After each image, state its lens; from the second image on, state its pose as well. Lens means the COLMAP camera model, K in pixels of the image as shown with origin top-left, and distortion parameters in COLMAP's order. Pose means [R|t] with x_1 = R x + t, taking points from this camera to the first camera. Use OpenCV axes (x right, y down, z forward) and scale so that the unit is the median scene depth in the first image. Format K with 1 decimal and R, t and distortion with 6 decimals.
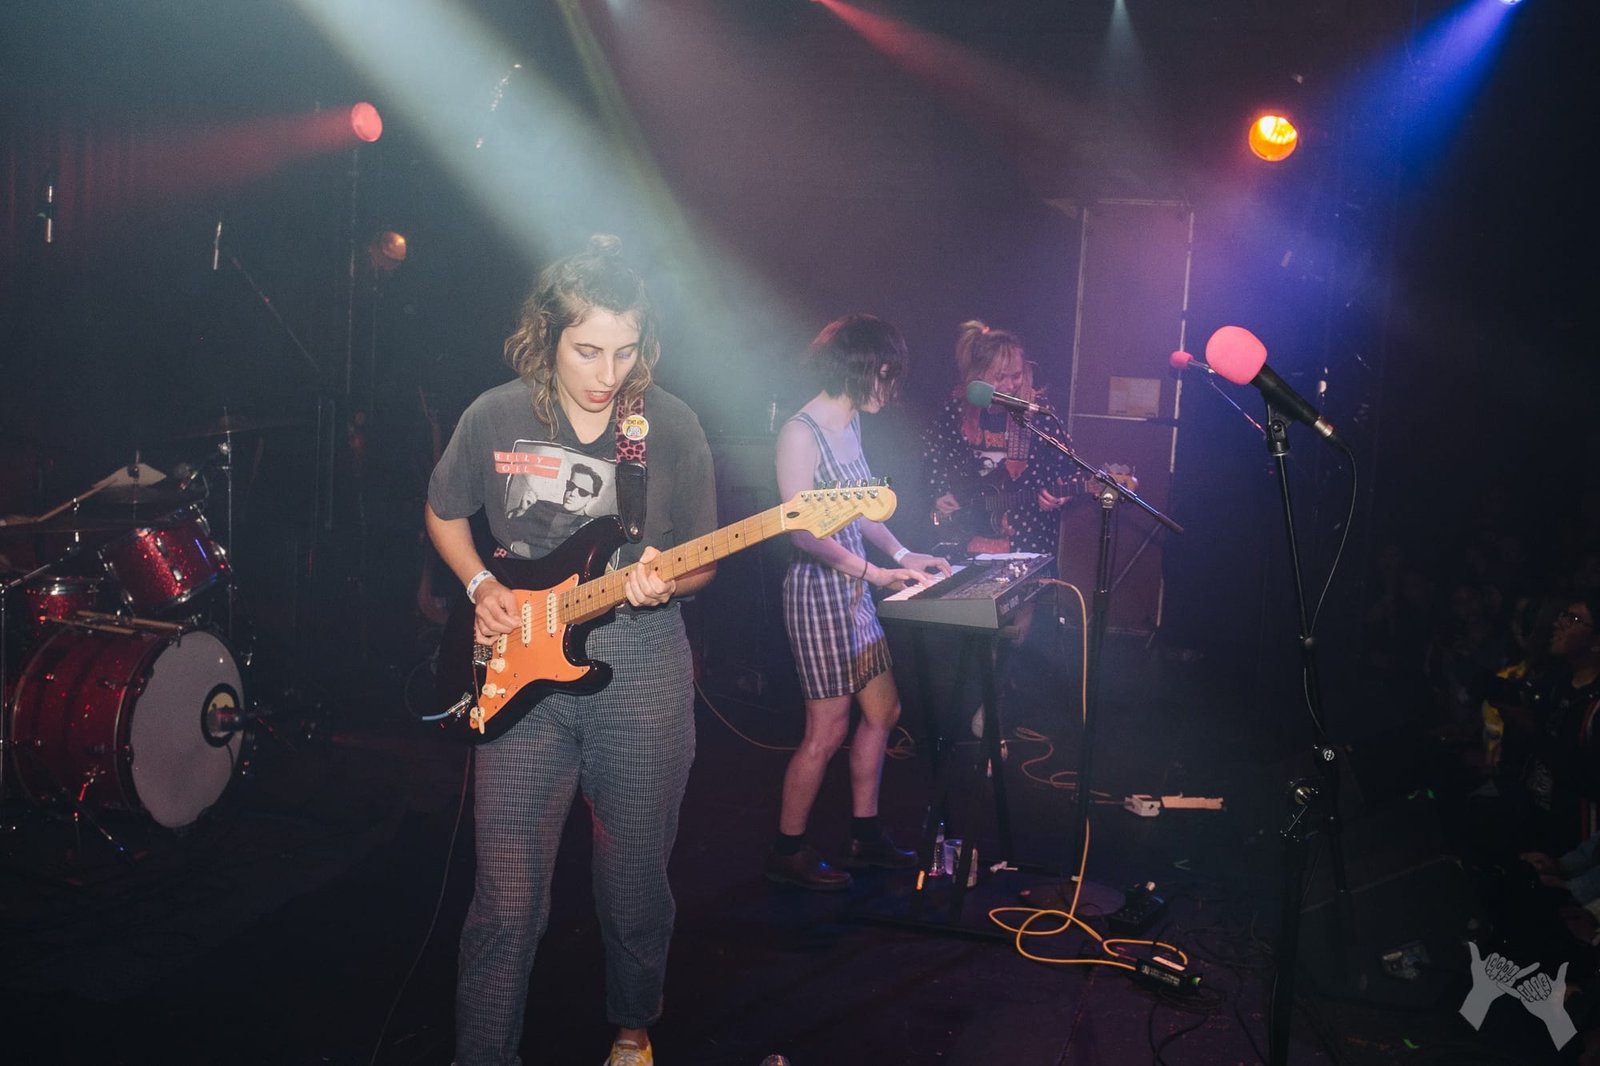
lens RADIAL K [[1670.7, 0, 802.7], [0, 1670.7, 551.2], [0, 0, 1]] dist [-0.037373, -0.036768]
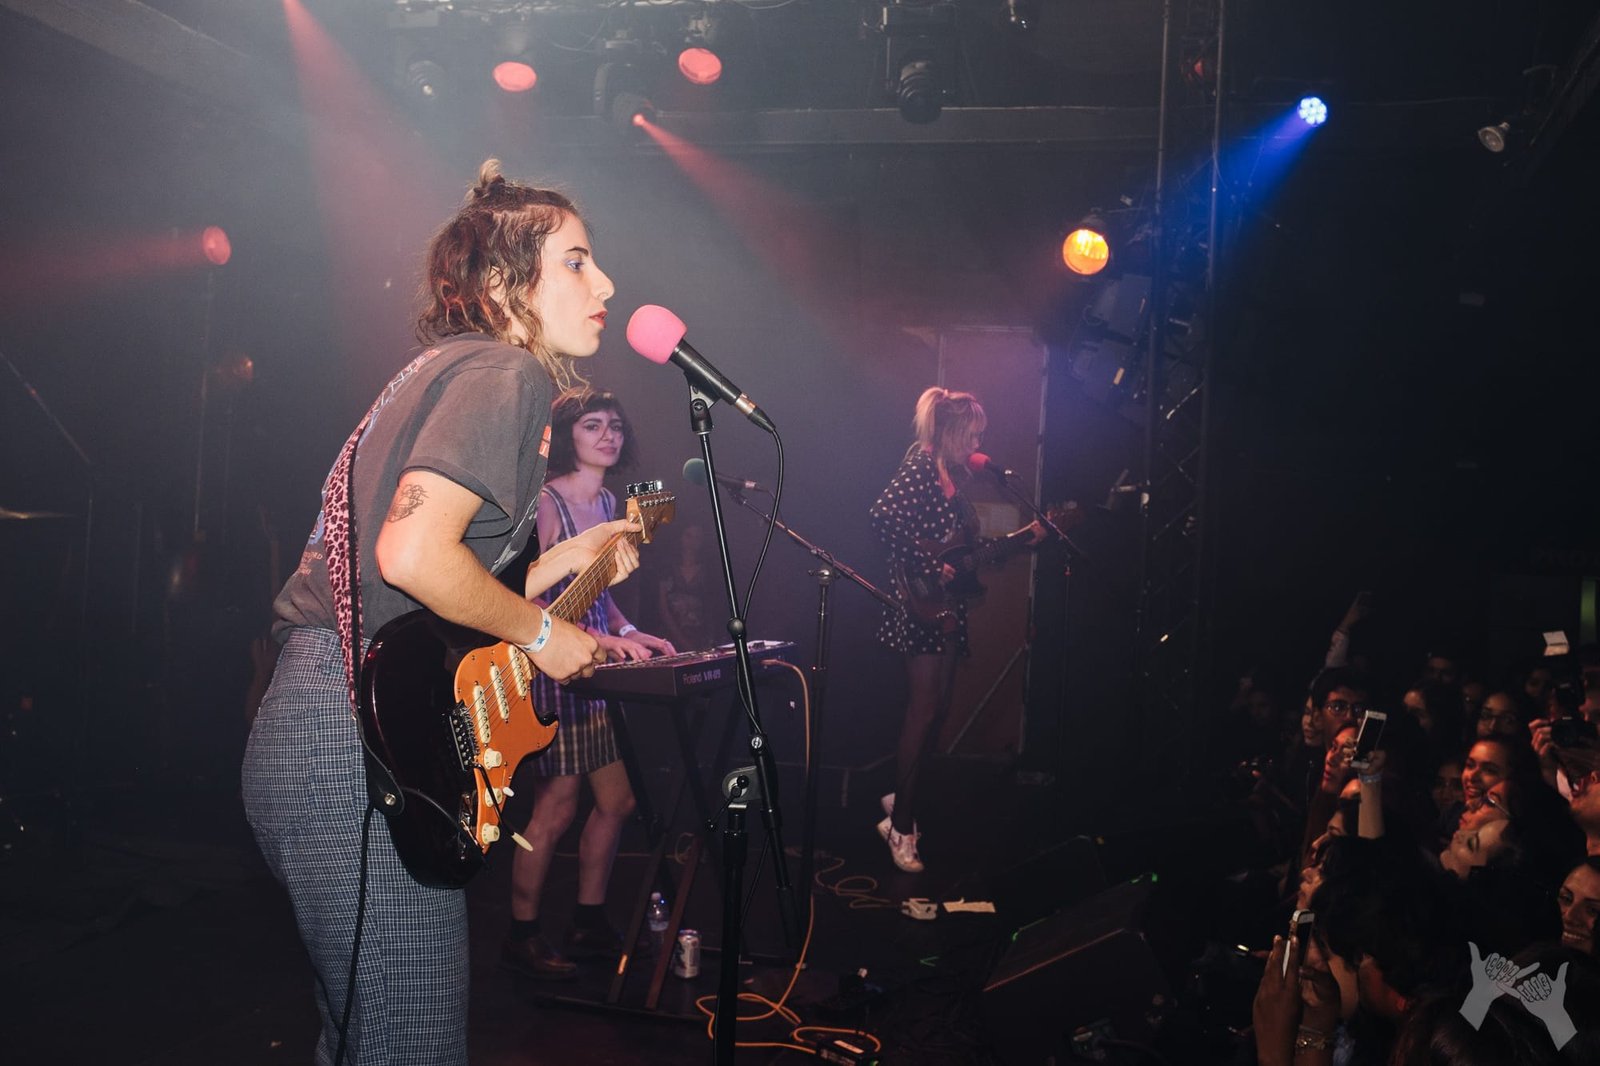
lens RADIAL K [[1670.7, 0, 802.7], [0, 1670.7, 551.2], [0, 0, 1]] dist [-0.037373, -0.036768]
pose [[0.999997, 0.001454, 0.001733, 0.133869], [-0.001272, 0.994893, -0.100930, 0.043218], [-0.001871, 0.100927, 0.994892, 0.008778]]
